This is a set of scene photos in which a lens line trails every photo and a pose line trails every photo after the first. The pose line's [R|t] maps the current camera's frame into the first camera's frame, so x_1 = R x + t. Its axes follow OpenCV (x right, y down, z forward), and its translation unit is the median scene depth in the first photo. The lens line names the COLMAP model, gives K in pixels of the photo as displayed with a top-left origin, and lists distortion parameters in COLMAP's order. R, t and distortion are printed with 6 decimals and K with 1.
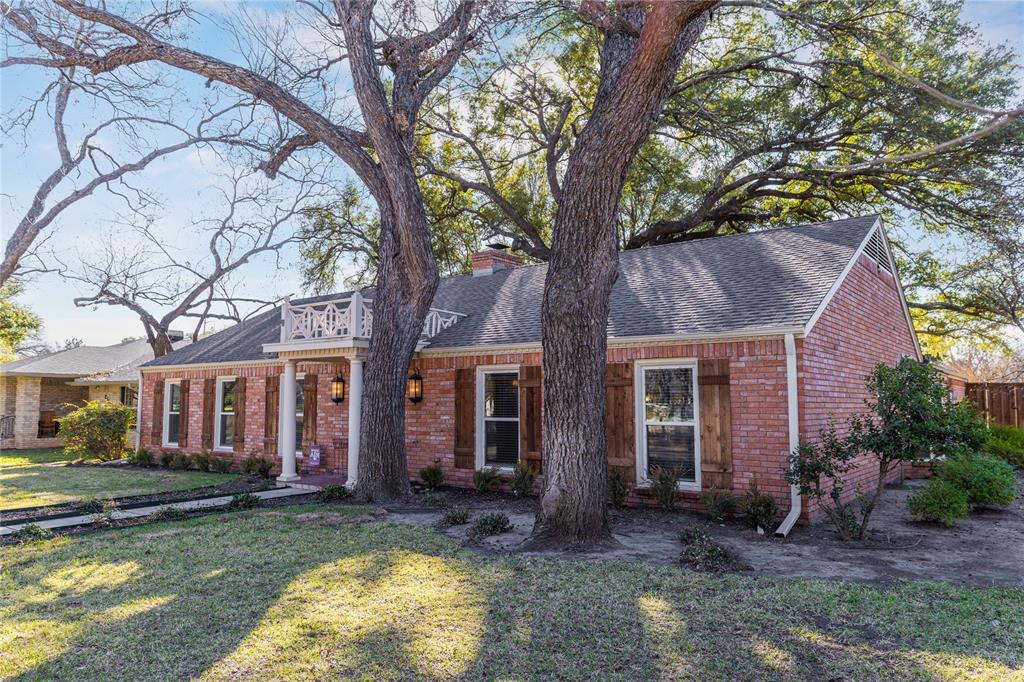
lens RADIAL K [[686.8, 0, 511.6], [0, 686.8, 340.0], [0, 0, 1]] dist [-0.005678, -0.000254]
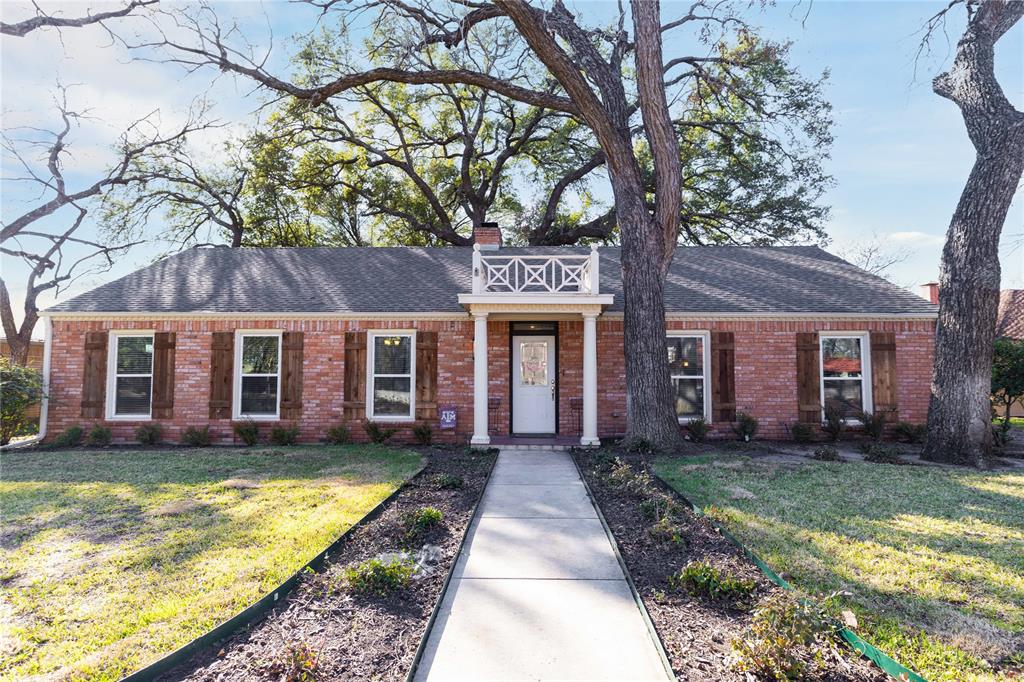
lens RADIAL K [[490.3, 0, 514.5], [0, 490.3, 342.5], [0, 0, 1]] dist [-0.001617, 0.000071]
pose [[0.811720, 0.026208, 0.583459, -0.718702], [-0.055002, 0.997983, 0.031693, 0.045742], [-0.581452, -0.057818, 0.811524, 0.482760]]
